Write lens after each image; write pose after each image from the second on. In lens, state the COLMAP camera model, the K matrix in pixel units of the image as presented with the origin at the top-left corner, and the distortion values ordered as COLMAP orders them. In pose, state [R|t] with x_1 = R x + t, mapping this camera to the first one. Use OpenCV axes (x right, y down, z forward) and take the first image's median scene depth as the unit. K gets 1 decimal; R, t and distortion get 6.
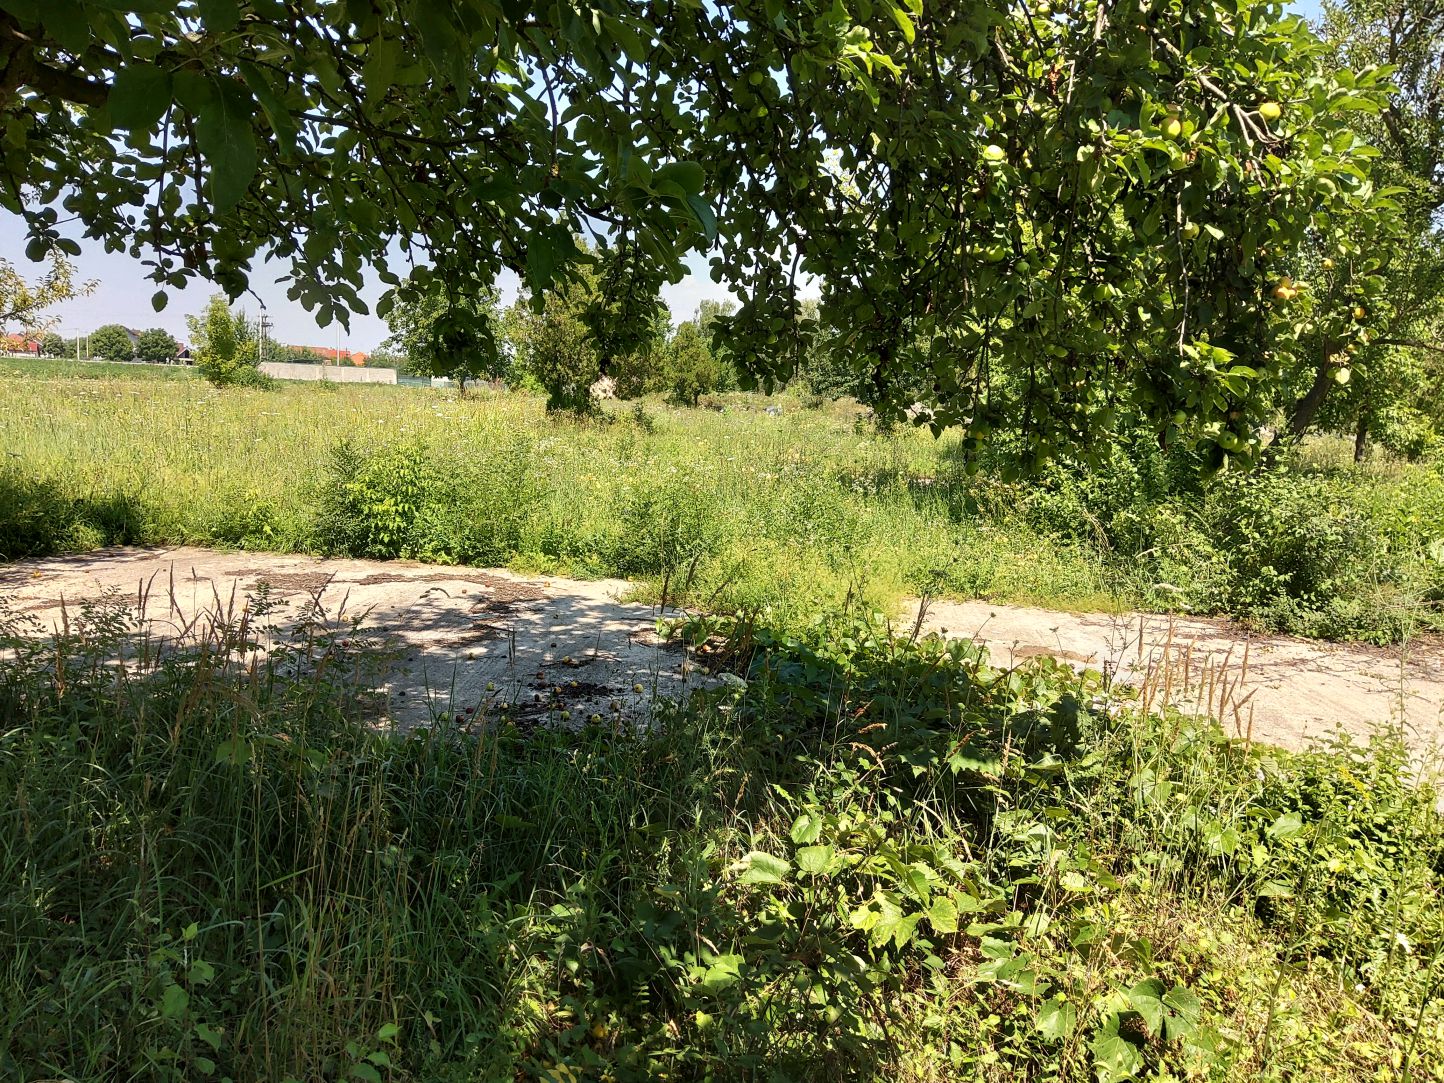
lens RADIAL K [[1095.0, 0, 721.8], [0, 1095.0, 541.4], [0, 0, 1]] dist [-0.001249, -0.000609]
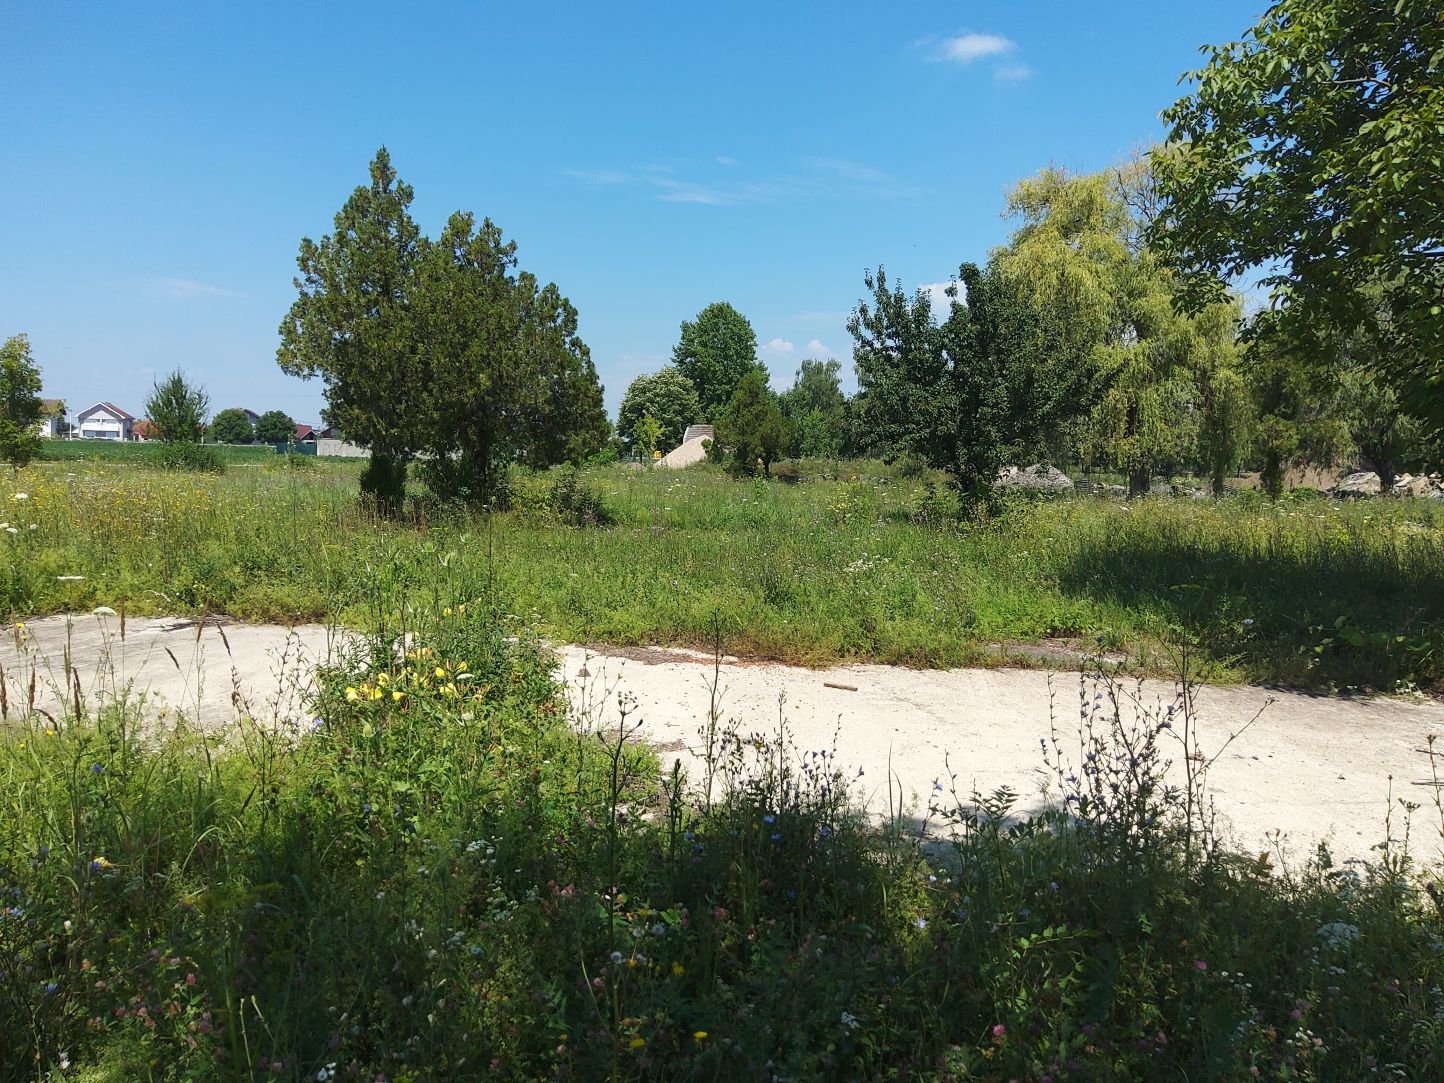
lens RADIAL K [[1095.0, 0, 722.5], [0, 1095.0, 541.1], [0, 0, 1]] dist [-0.001249, -0.000609]
pose [[0.992726, -0.013487, -0.119634, 0.021870], [0.005747, 0.997881, -0.064810, -0.011713], [0.120255, 0.063652, 0.990700, 0.098706]]
